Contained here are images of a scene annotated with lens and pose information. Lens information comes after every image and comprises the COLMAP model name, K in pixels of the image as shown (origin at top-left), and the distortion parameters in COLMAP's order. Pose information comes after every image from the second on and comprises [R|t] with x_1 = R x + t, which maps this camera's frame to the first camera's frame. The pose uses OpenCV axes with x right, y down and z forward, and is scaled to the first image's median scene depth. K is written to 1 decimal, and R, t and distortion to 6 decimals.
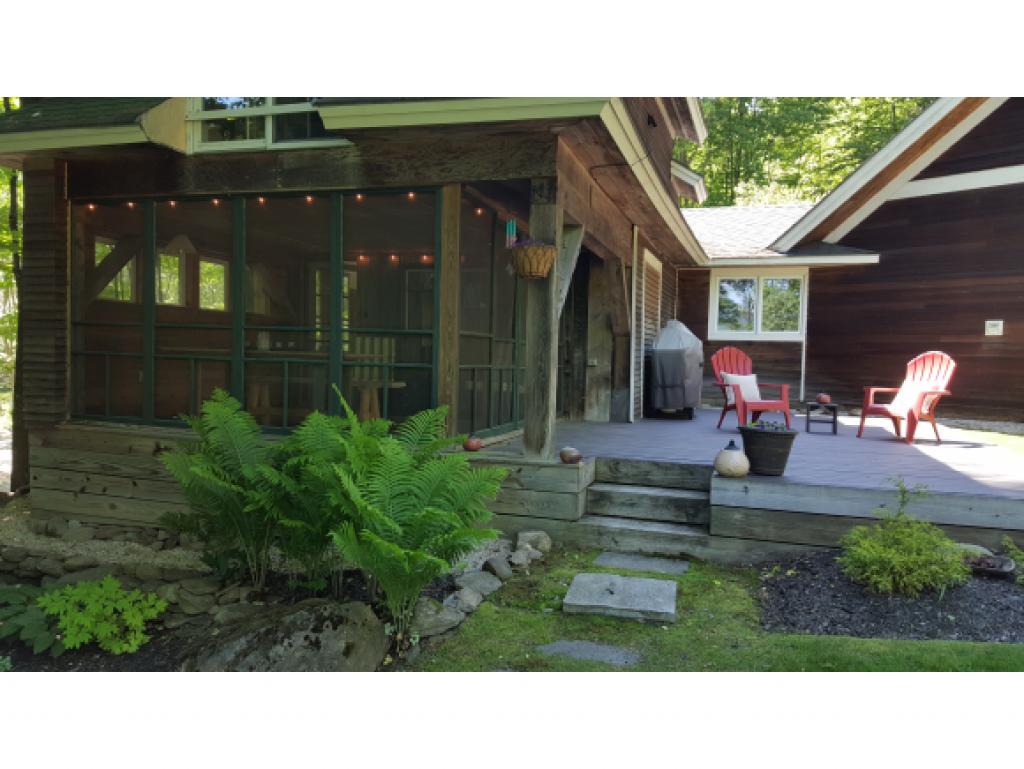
lens RADIAL K [[826.1, 0, 515.4], [0, 826.1, 388.5], [0, 0, 1]] dist [0.084251, -0.005362]
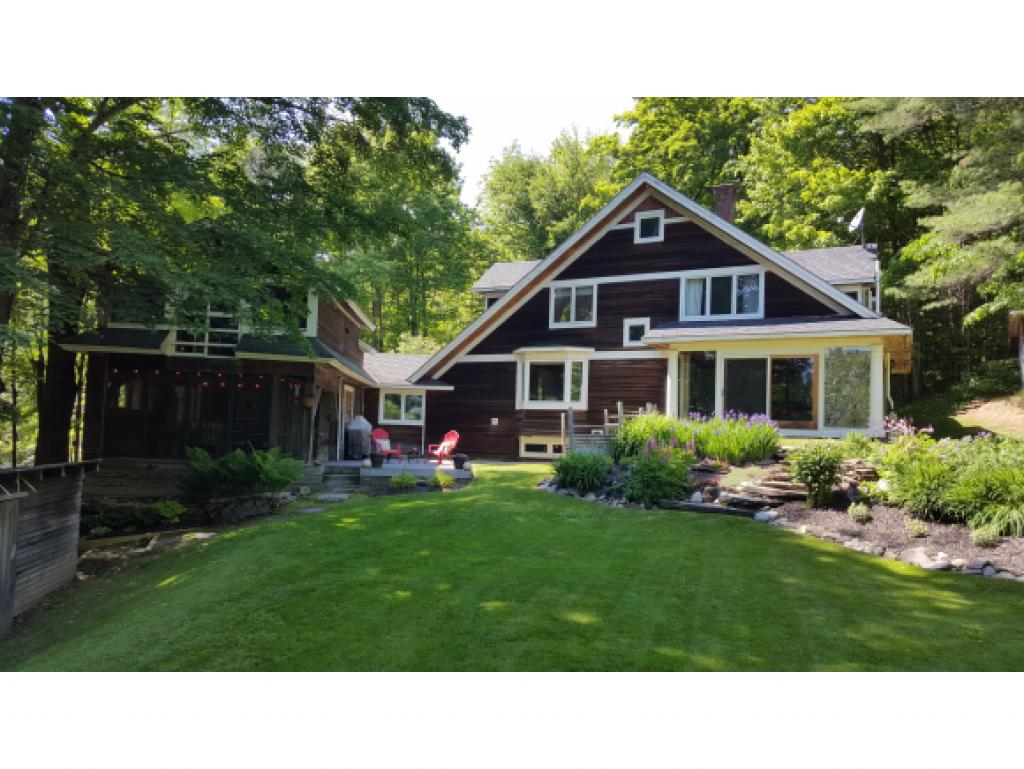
lens RADIAL K [[826.1, 0, 515.4], [0, 826.1, 388.5], [0, 0, 1]] dist [0.084251, -0.005362]
pose [[0.941284, 0.026617, 0.336564, -0.169481], [0.004053, 0.995925, -0.090096, 0.048767], [-0.337591, 0.086170, 0.937340, -1.291514]]
